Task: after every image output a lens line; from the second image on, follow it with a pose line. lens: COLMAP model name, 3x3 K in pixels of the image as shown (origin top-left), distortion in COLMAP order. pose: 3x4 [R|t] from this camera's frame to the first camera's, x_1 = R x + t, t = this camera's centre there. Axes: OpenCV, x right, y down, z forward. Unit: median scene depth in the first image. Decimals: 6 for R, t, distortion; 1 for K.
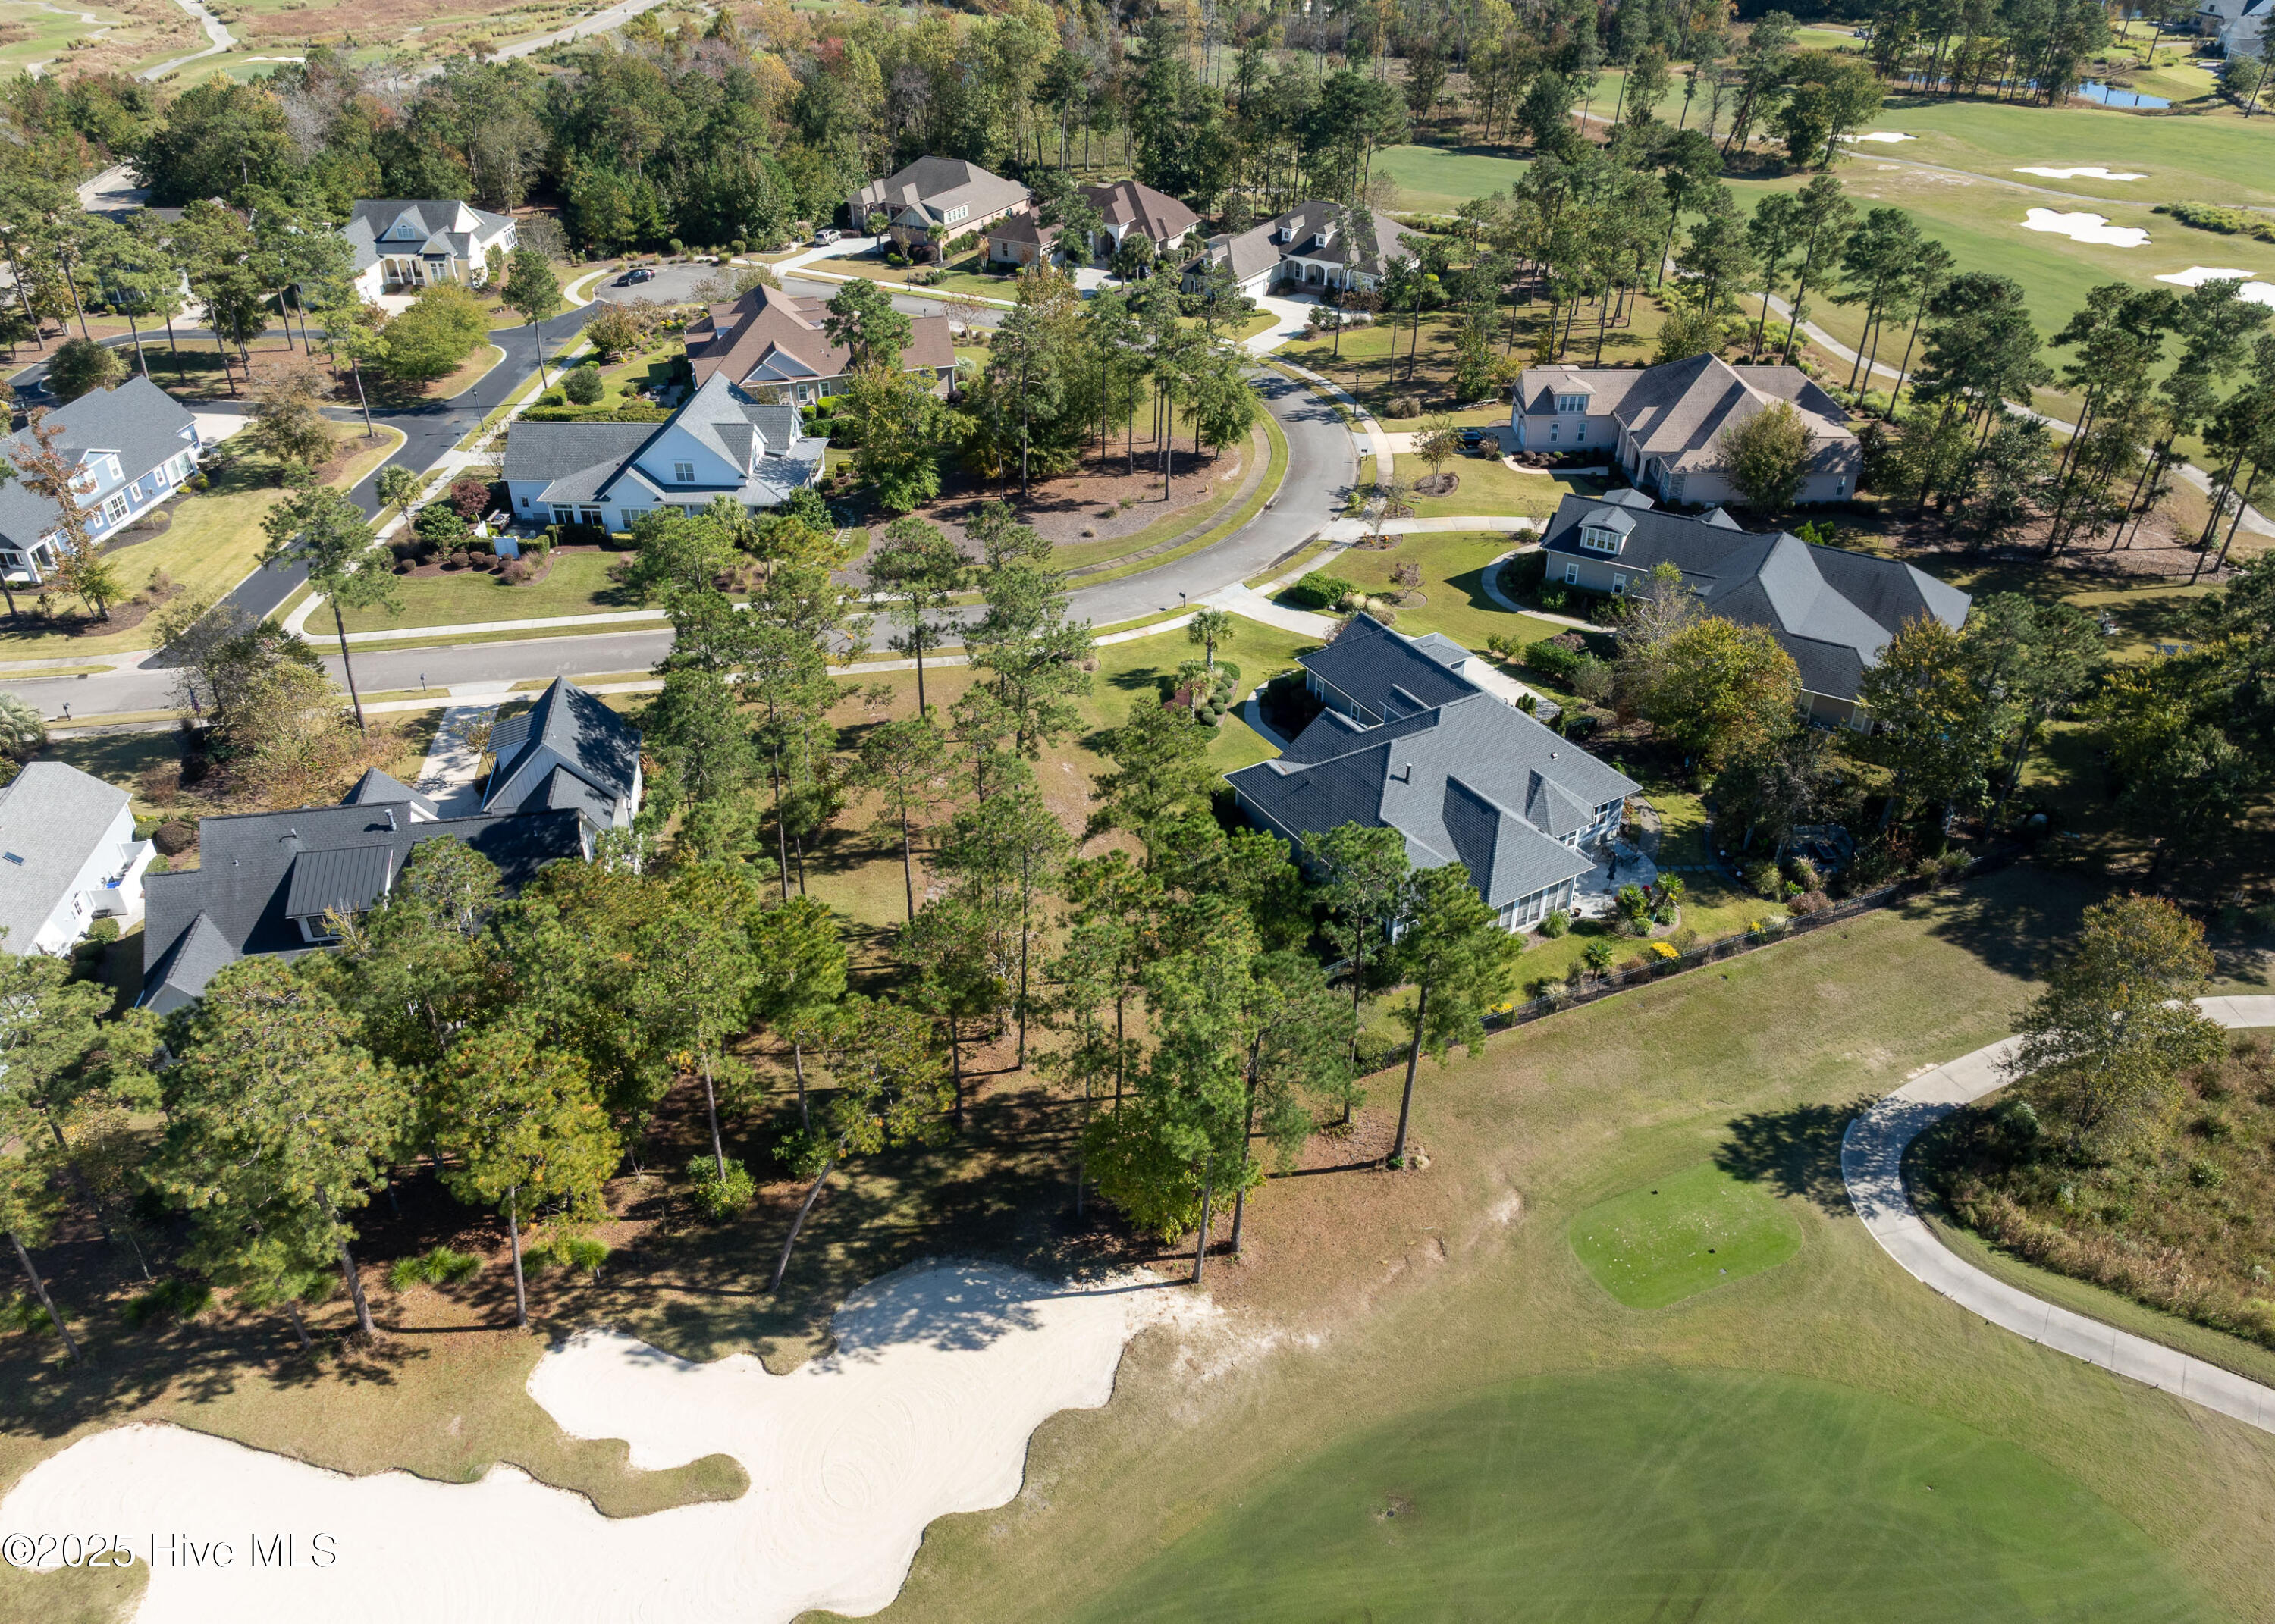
lens RADIAL K [[1675.3, 0, 1134.2], [0, 1675.3, 811.8], [0, 0, 1]] dist [-0.033697, 0.018944]
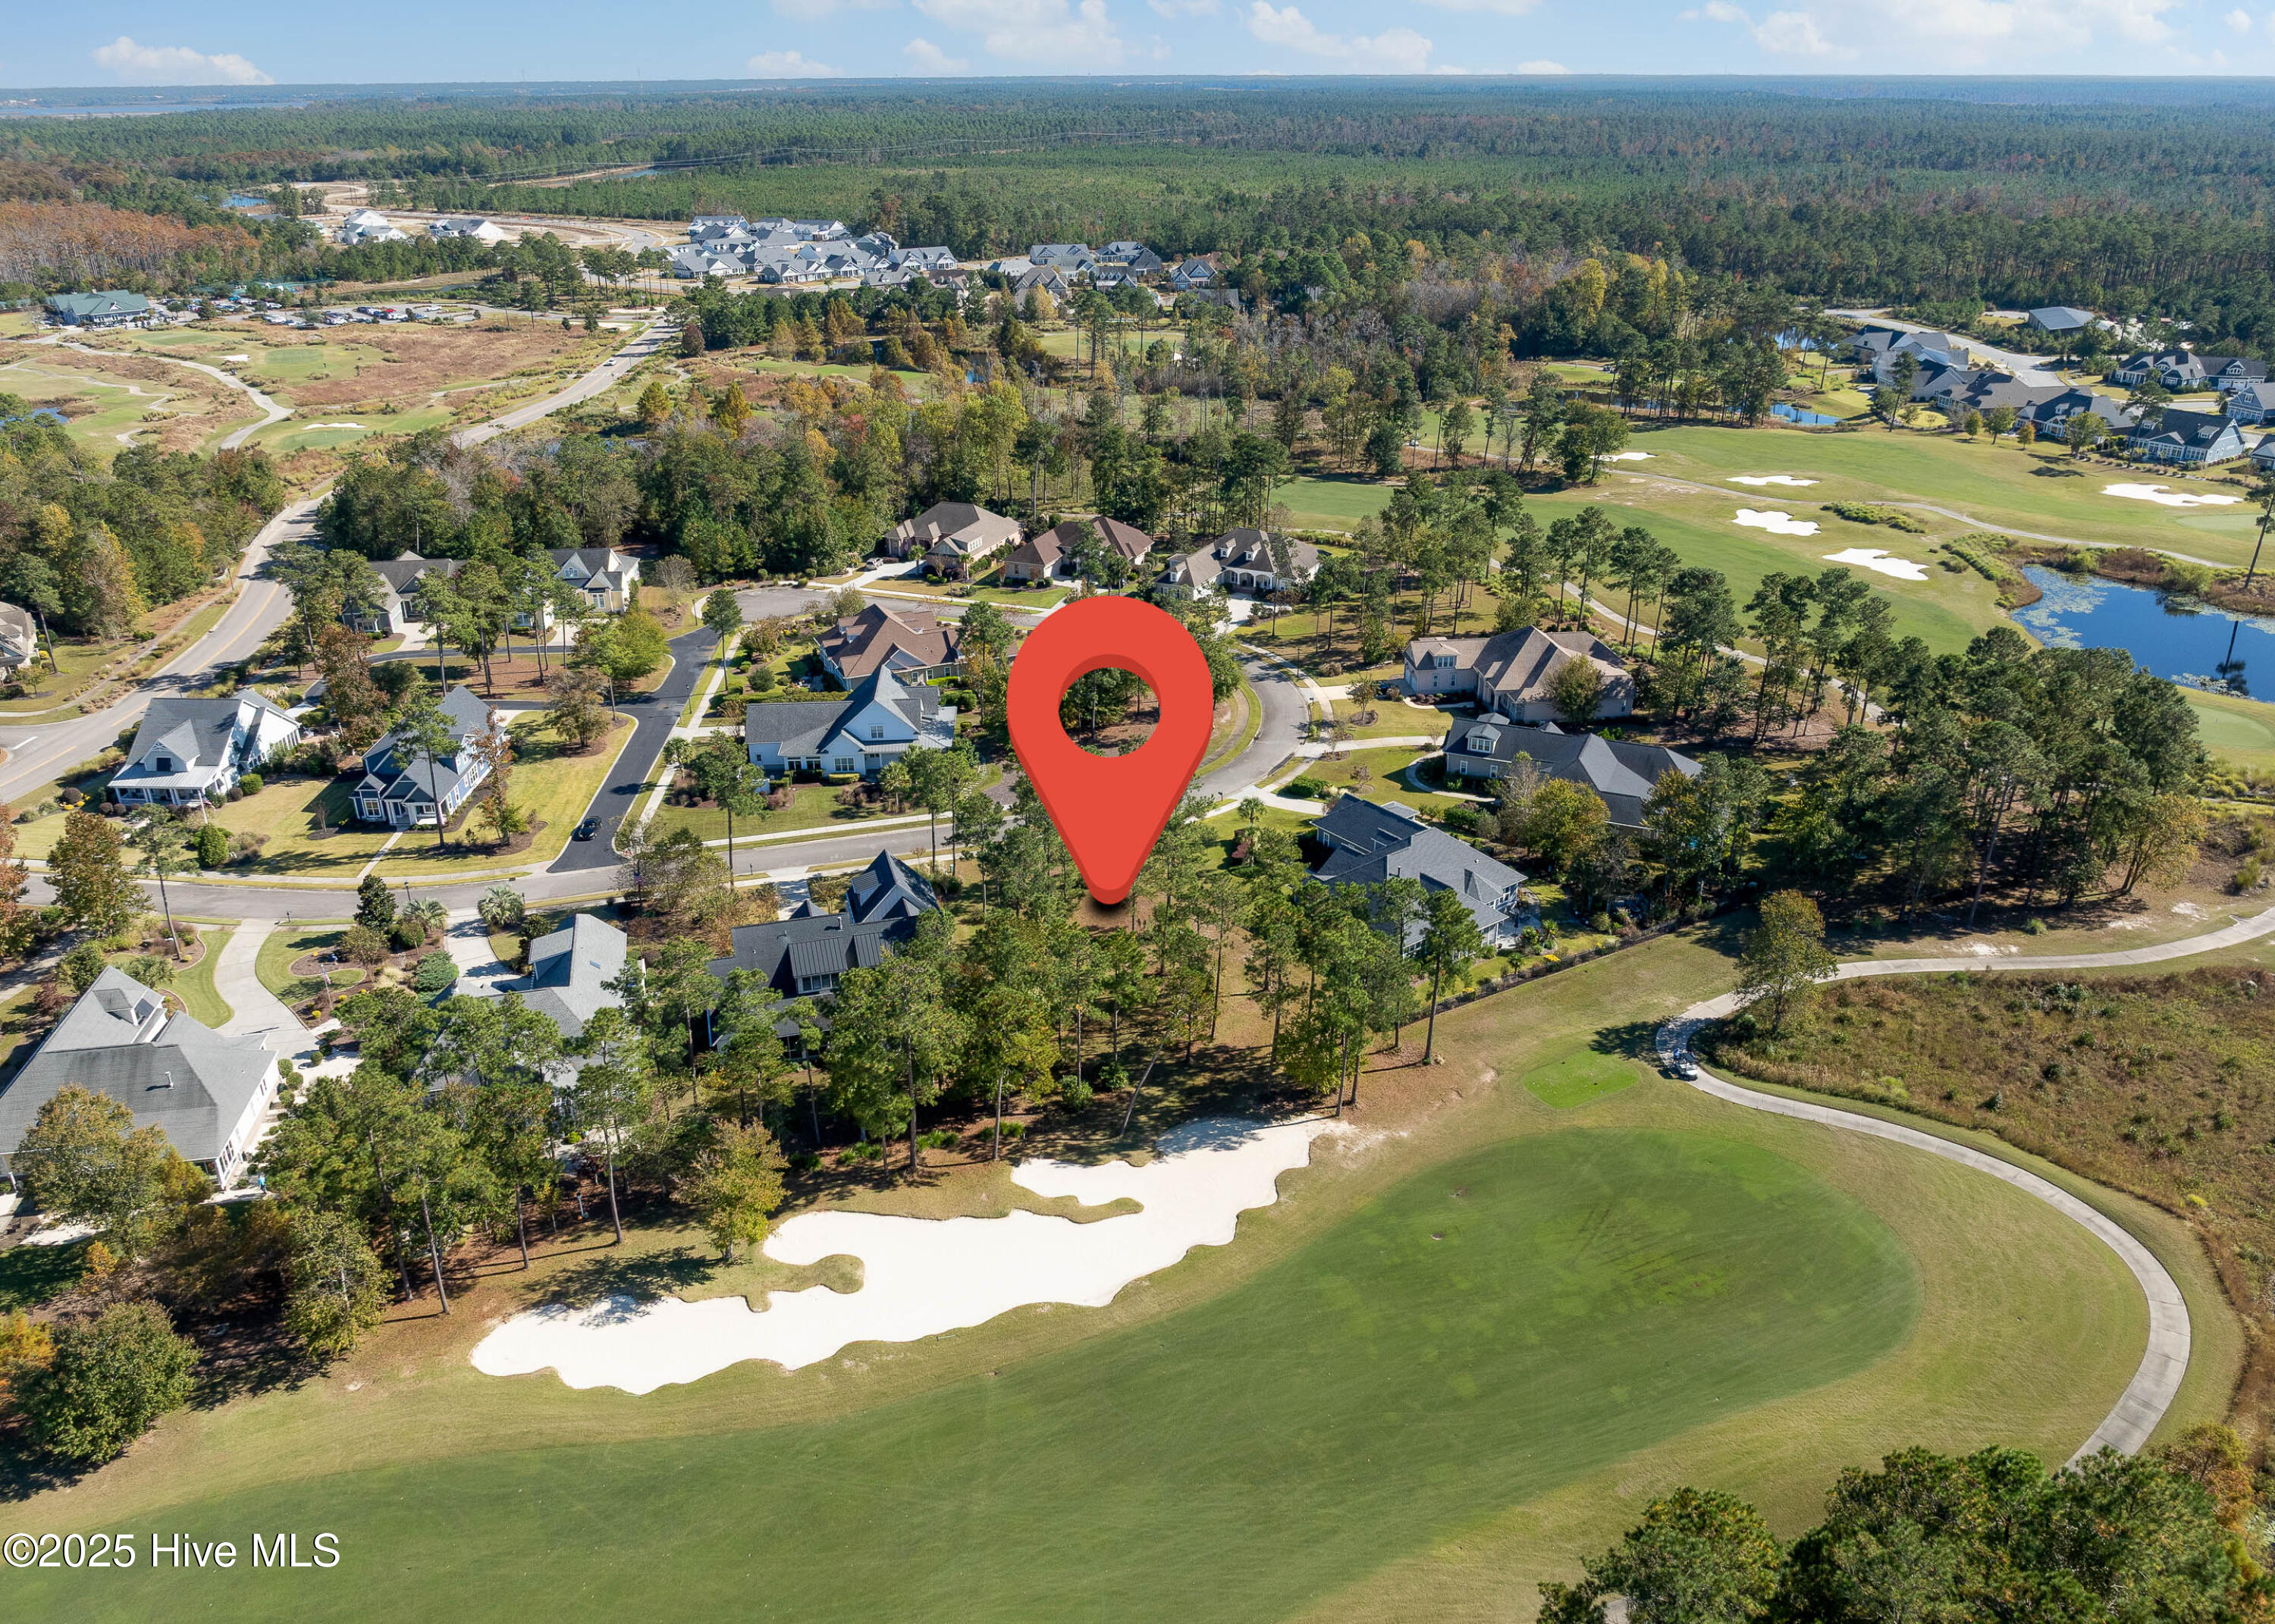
lens RADIAL K [[1675.3, 0, 1125.1], [0, 1675.3, 822.3], [0, 0, 1]] dist [-0.033697, 0.018944]
pose [[0.994122, -0.051556, 0.095200, -0.198203], [0.065309, 0.986899, -0.147527, 0.114781], [-0.086347, 0.152877, 0.984466, -0.493514]]
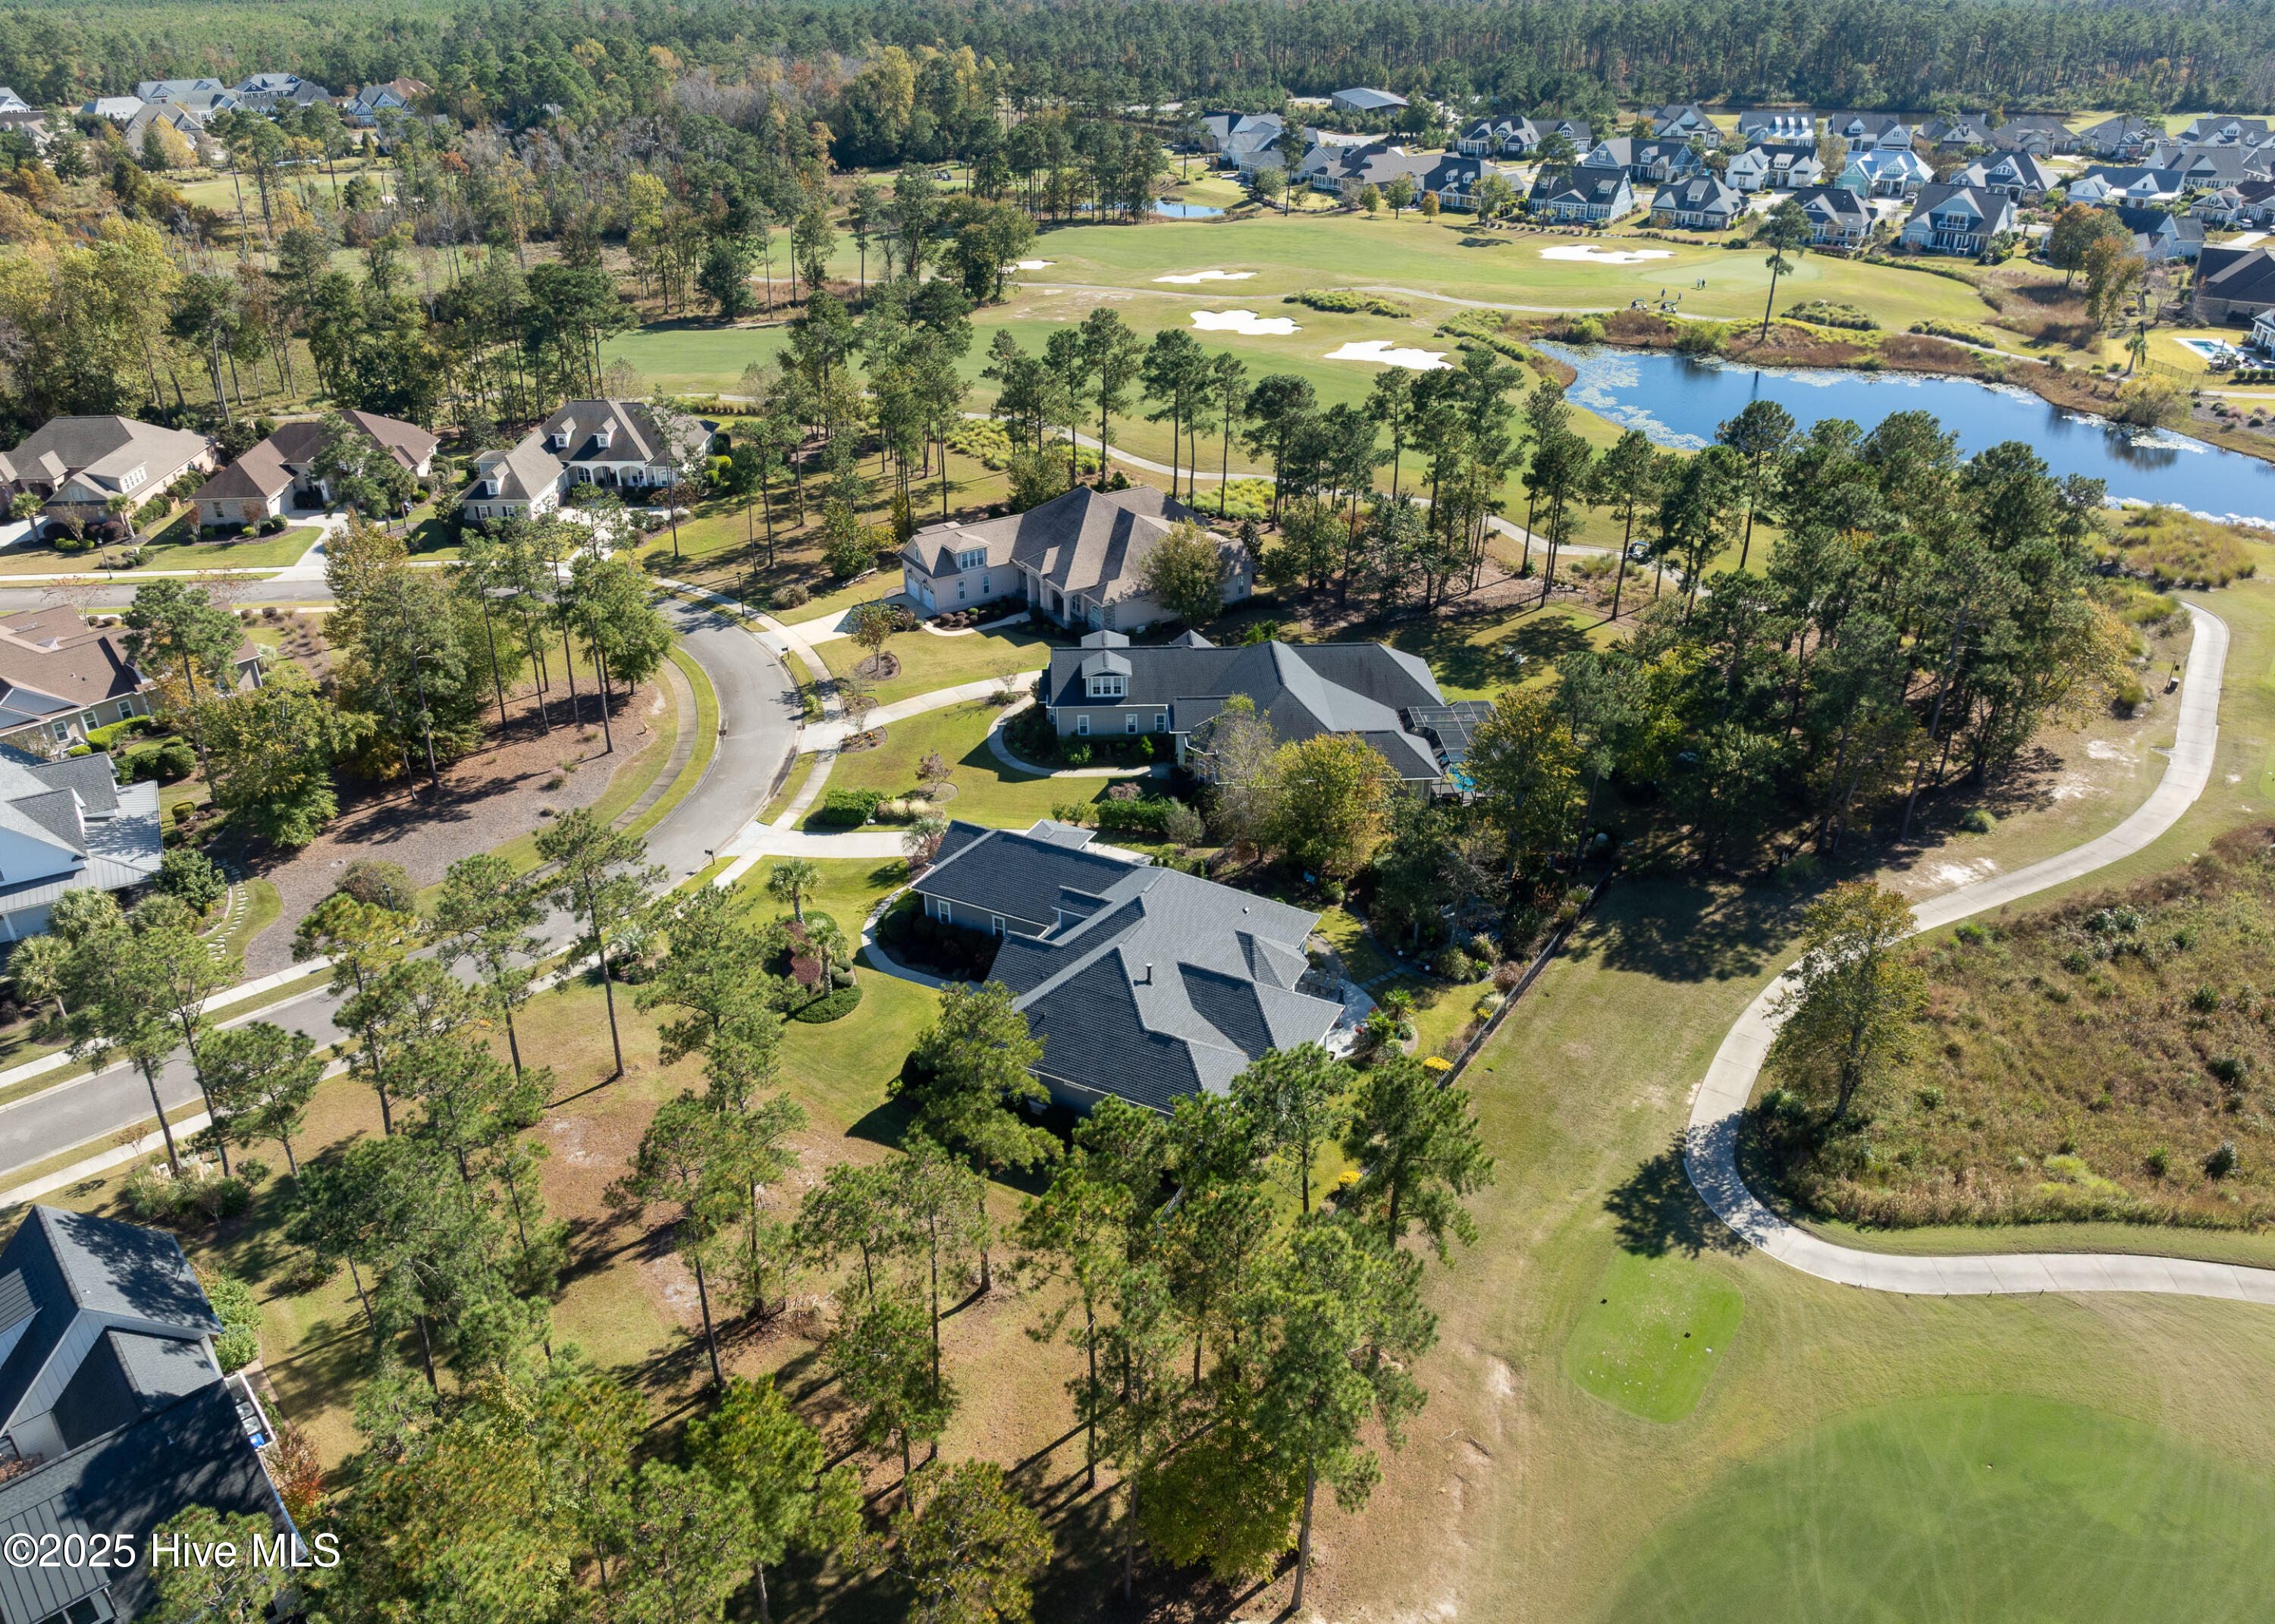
lens RADIAL K [[1675.3, 0, 1157.1], [0, 1675.3, 799.9], [0, 0, 1]] dist [-0.033697, 0.018944]
pose [[0.840521, -0.255979, 0.477493, -0.177088], [0.296533, 0.954970, -0.010032, -0.072923], [-0.453424, 0.150025, 0.878578, 0.107639]]
